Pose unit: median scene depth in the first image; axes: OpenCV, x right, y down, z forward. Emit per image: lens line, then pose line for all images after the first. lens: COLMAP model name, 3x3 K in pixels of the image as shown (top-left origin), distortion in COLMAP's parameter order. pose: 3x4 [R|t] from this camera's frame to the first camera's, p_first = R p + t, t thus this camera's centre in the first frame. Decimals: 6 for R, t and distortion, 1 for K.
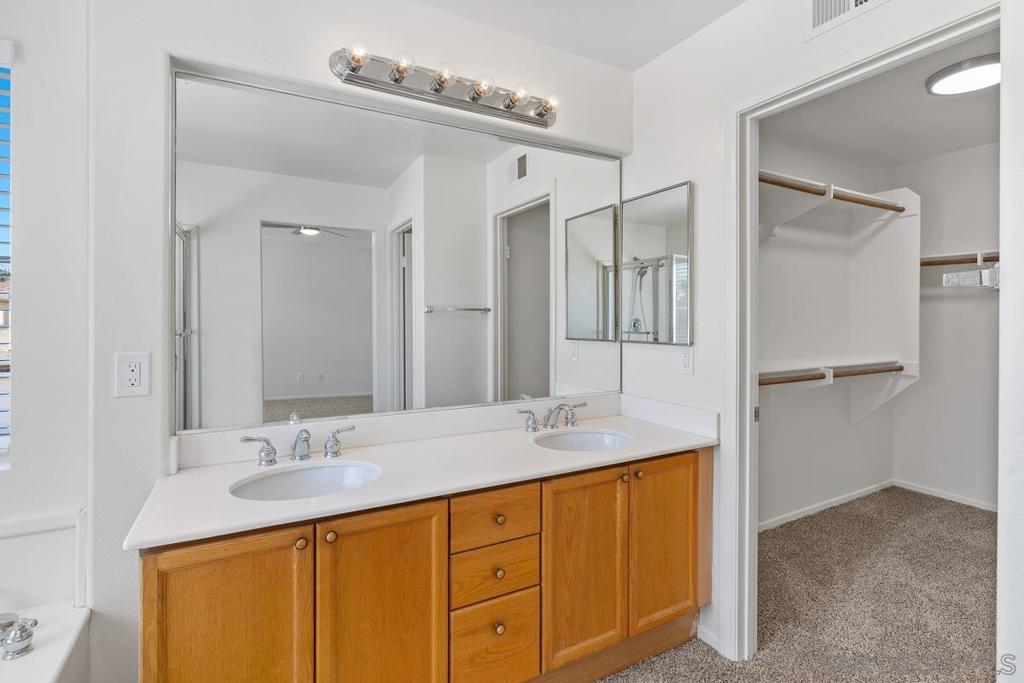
lens RADIAL K [[497.6, 0, 509.7], [0, 497.6, 318.5], [0, 0, 1]] dist [0.000717, 0.000267]
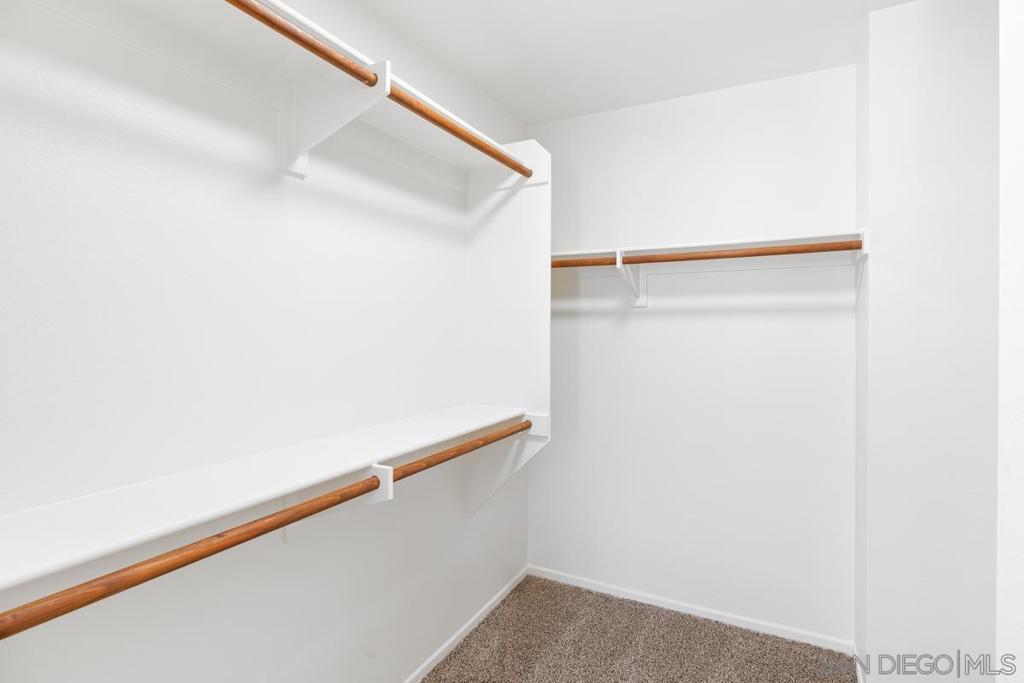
lens RADIAL K [[519.9, 0, 512.0], [0, 519.9, 341.5], [0, 0, 1]] dist [0.000081, 0.000002]
pose [[0.839387, -0.016573, 0.543282, 0.410855], [0.005098, 0.999731, 0.022620, -0.021241], [-0.543511, -0.016217, 0.839245, 0.457819]]
